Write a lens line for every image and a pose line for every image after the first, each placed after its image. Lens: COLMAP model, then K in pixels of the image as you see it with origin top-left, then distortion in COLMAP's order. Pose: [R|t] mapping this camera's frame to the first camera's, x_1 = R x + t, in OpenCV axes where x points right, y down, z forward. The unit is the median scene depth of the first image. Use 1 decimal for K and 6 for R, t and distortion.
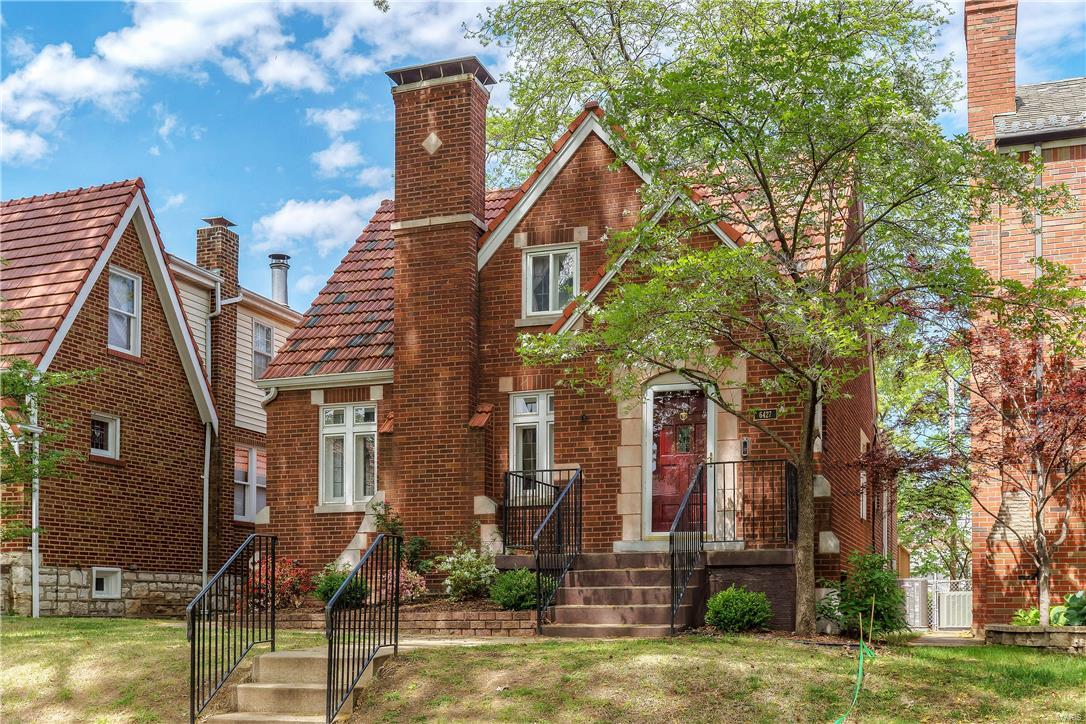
lens RADIAL K [[1310.2, 0, 543.0], [0, 1310.2, 362.0], [0, 0, 1]] dist [0.012935, 0.027416]
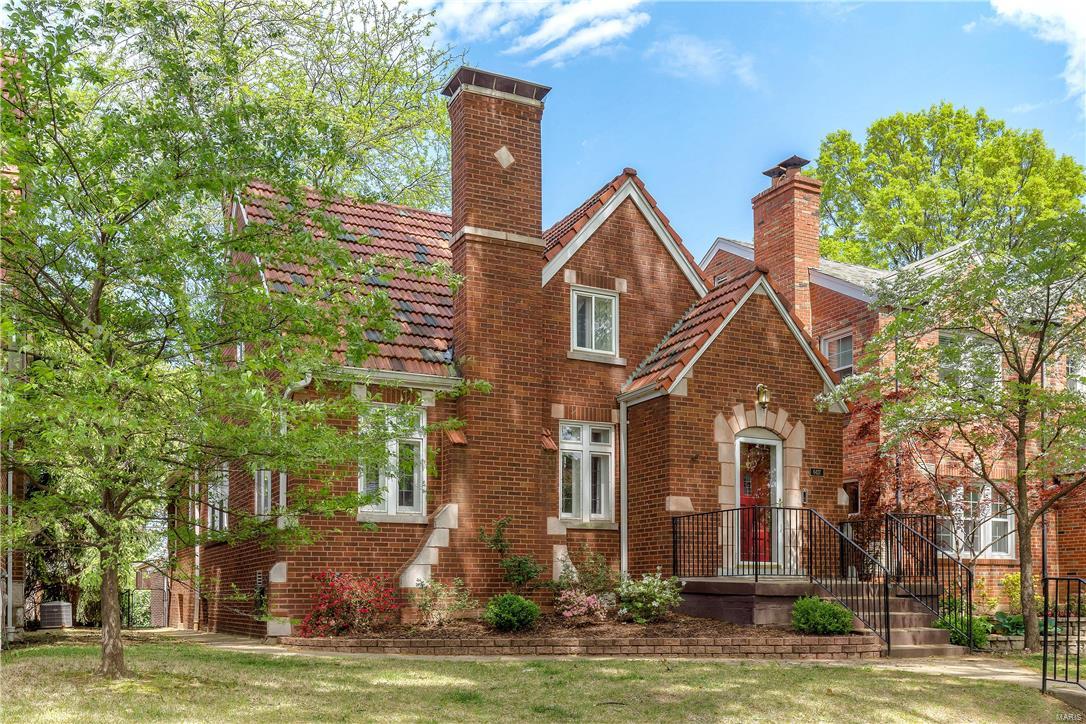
lens RADIAL K [[1065.8, 0, 540.7], [0, 1065.8, 426.7], [0, 0, 1]] dist [0.009918, 0.007657]
pose [[0.651341, 0.119428, 0.749327, -0.664400], [-0.144676, 0.988966, -0.031865, 0.057845], [-0.744865, -0.087654, 0.661432, 0.441003]]
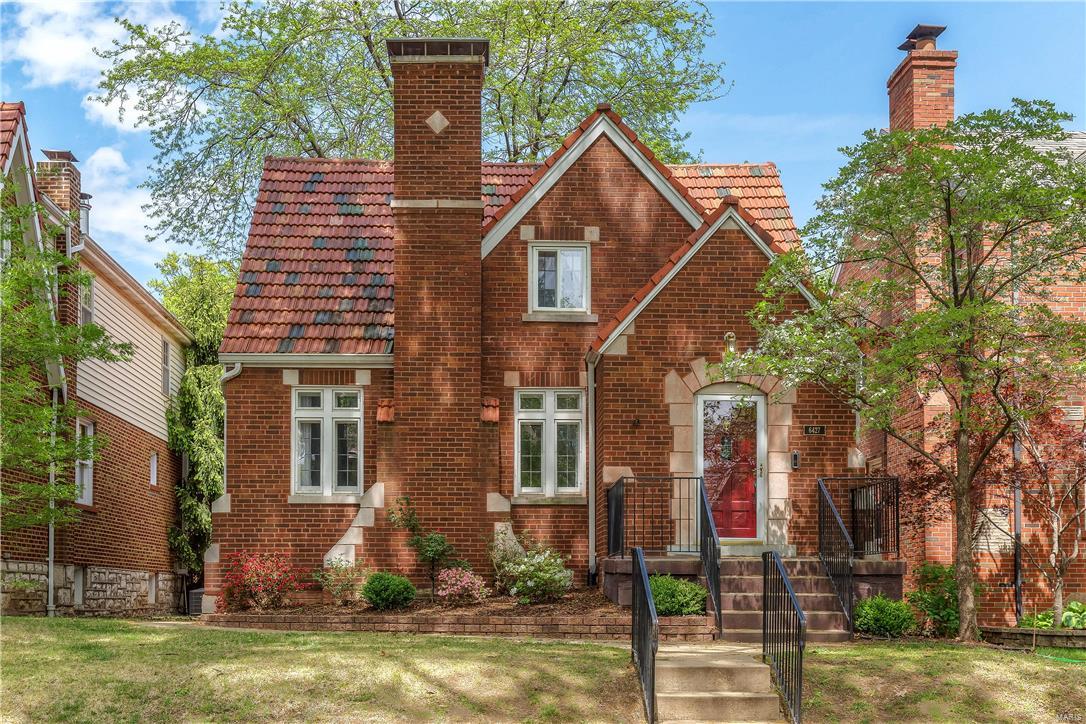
lens RADIAL K [[1486.4, 0, 485.6], [0, 1486.4, 278.9], [0, 0, 1]] dist [0.016337, -0.000663]
pose [[0.926570, 0.083754, 0.366679, -0.455466], [-0.076725, 0.996482, -0.033730, -0.018267], [-0.368214, 0.003120, 0.929736, -0.029078]]
